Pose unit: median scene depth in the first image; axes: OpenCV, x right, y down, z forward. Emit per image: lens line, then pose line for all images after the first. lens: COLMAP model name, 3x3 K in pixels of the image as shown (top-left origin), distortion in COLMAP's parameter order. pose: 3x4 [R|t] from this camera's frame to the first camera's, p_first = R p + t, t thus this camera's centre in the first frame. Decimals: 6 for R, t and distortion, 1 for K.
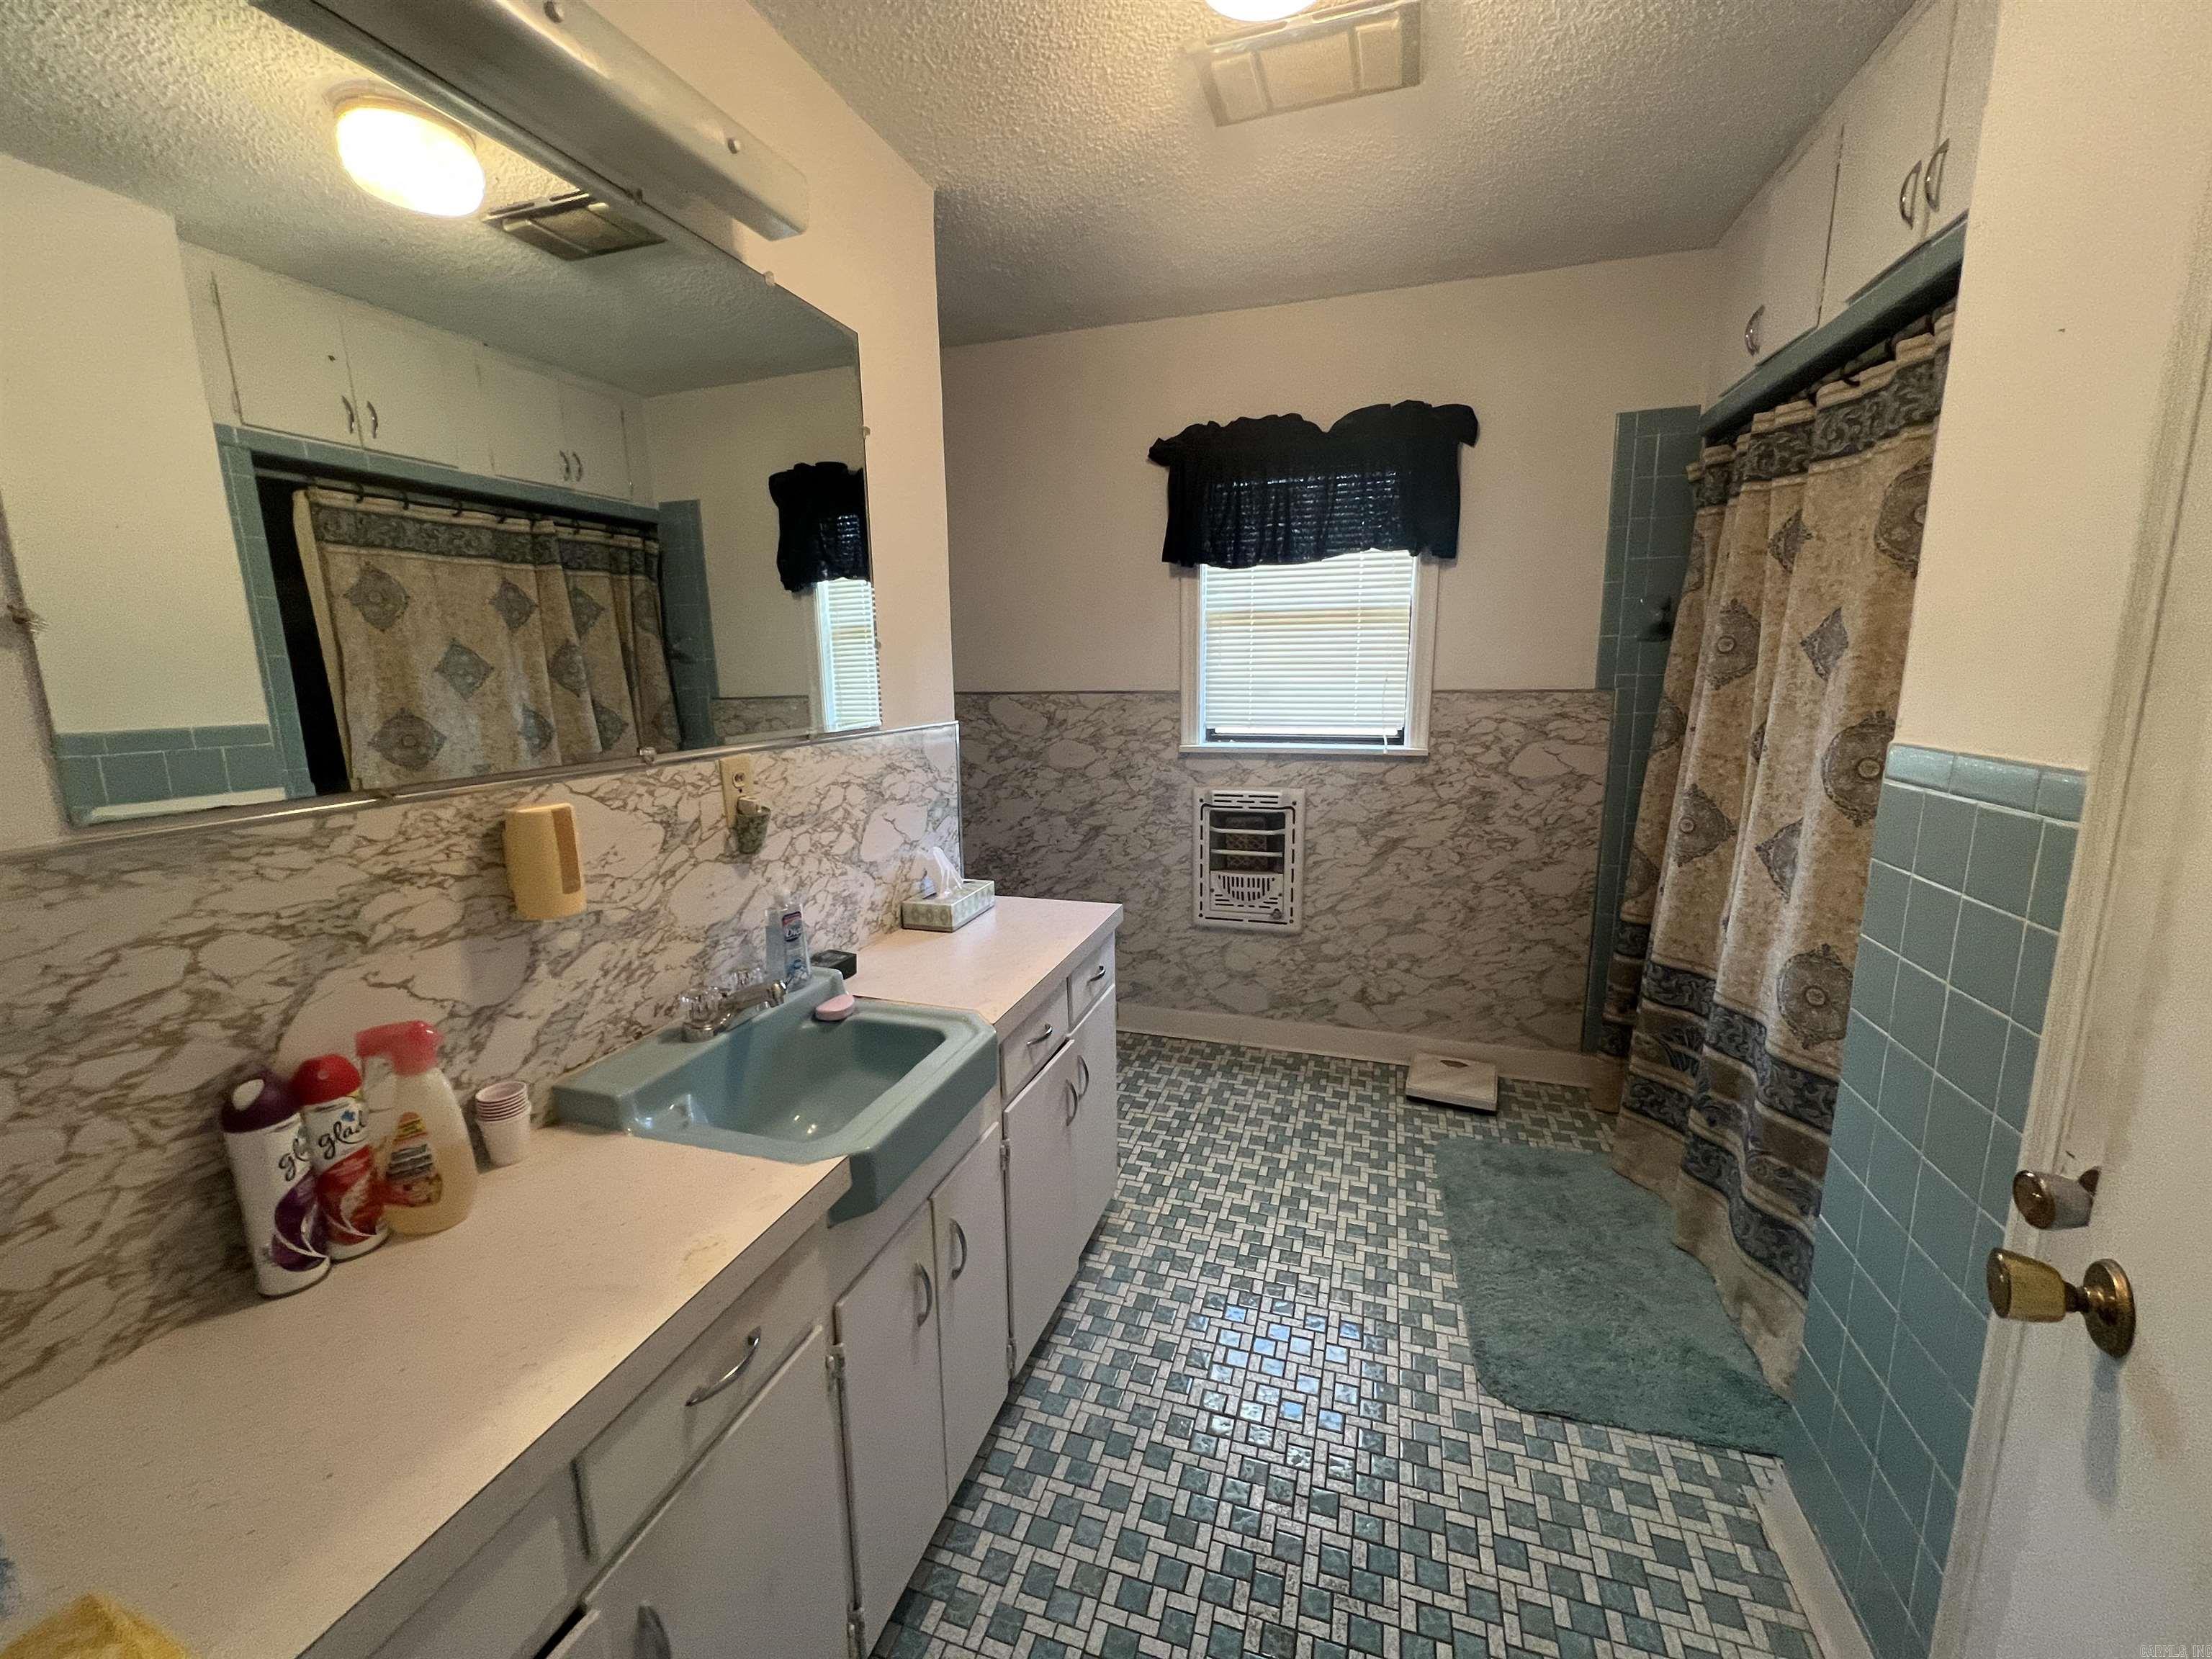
lens RADIAL K [[884.7, 0, 1099.4], [0, 884.7, 827.5], [0, 0, 1]] dist [-0.001384, 0.000383]
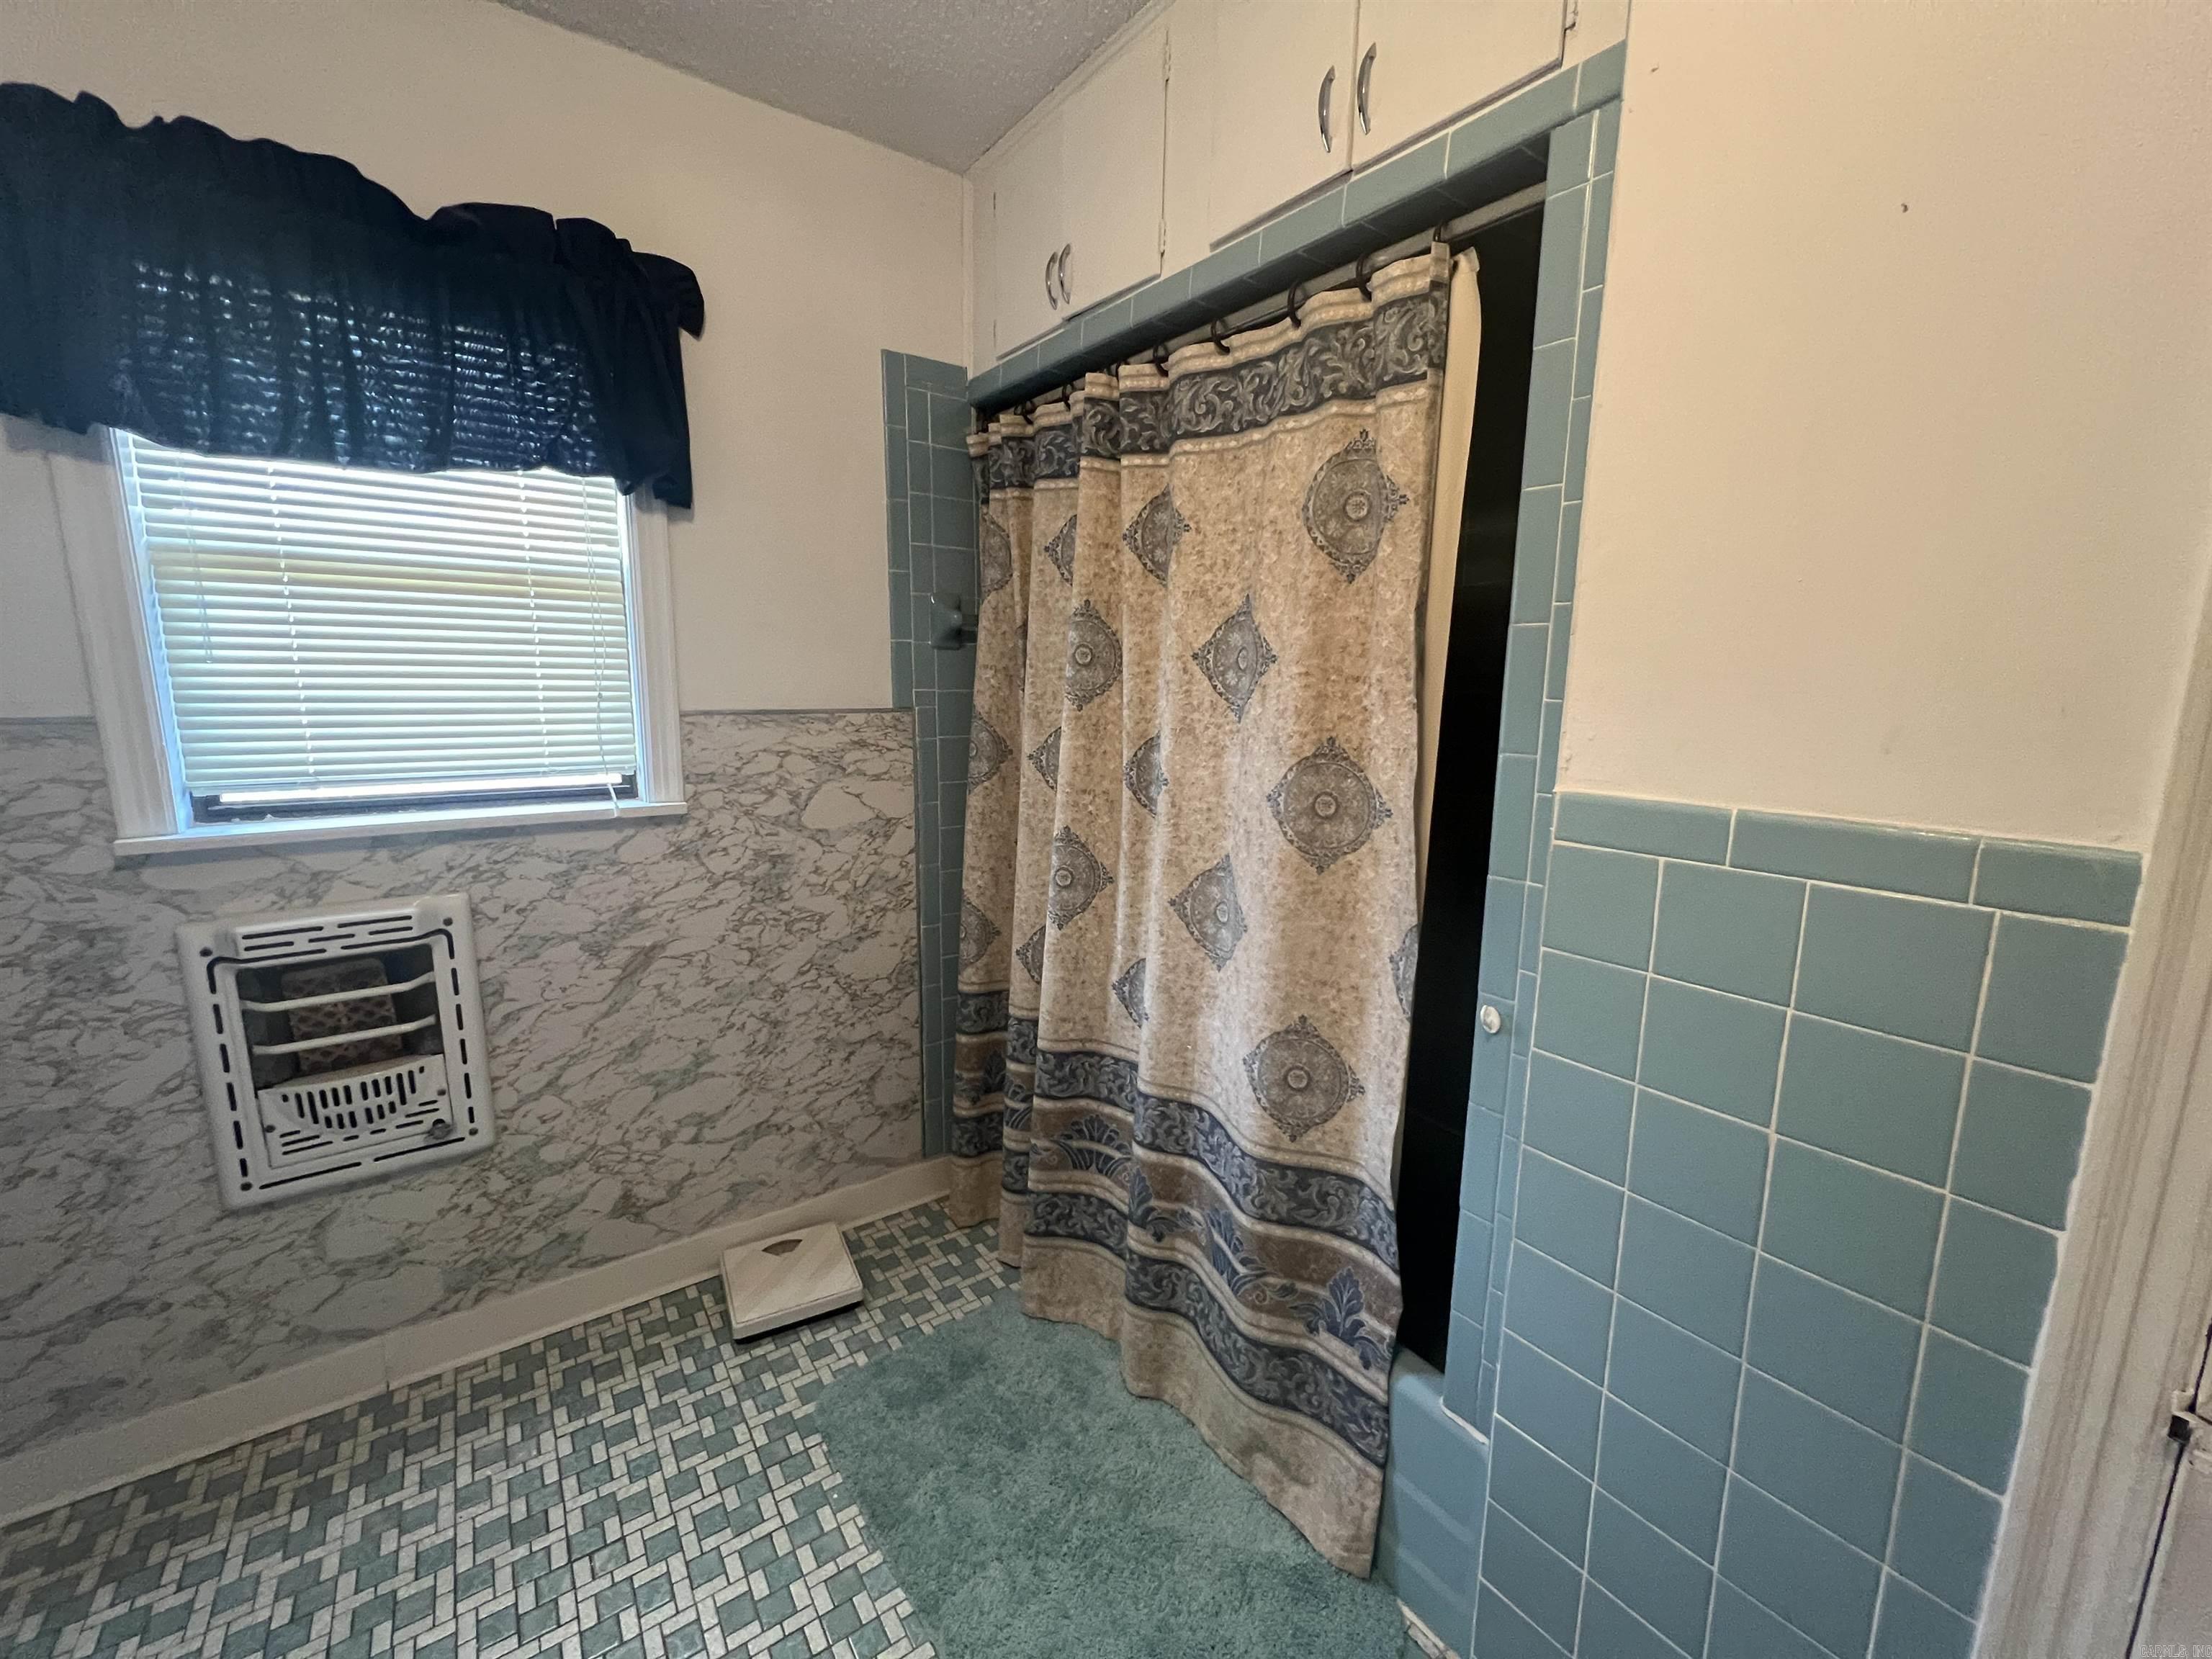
lens RADIAL K [[892.4, 0, 1106.0], [0, 892.4, 829.5], [0, 0, 1]] dist [-0.001996, 0.000799]
pose [[0.595443, -0.117117, 0.794815, 0.036143], [0.126134, 0.990676, 0.051483, -0.066400], [-0.793435, 0.069598, 0.604663, 0.377610]]
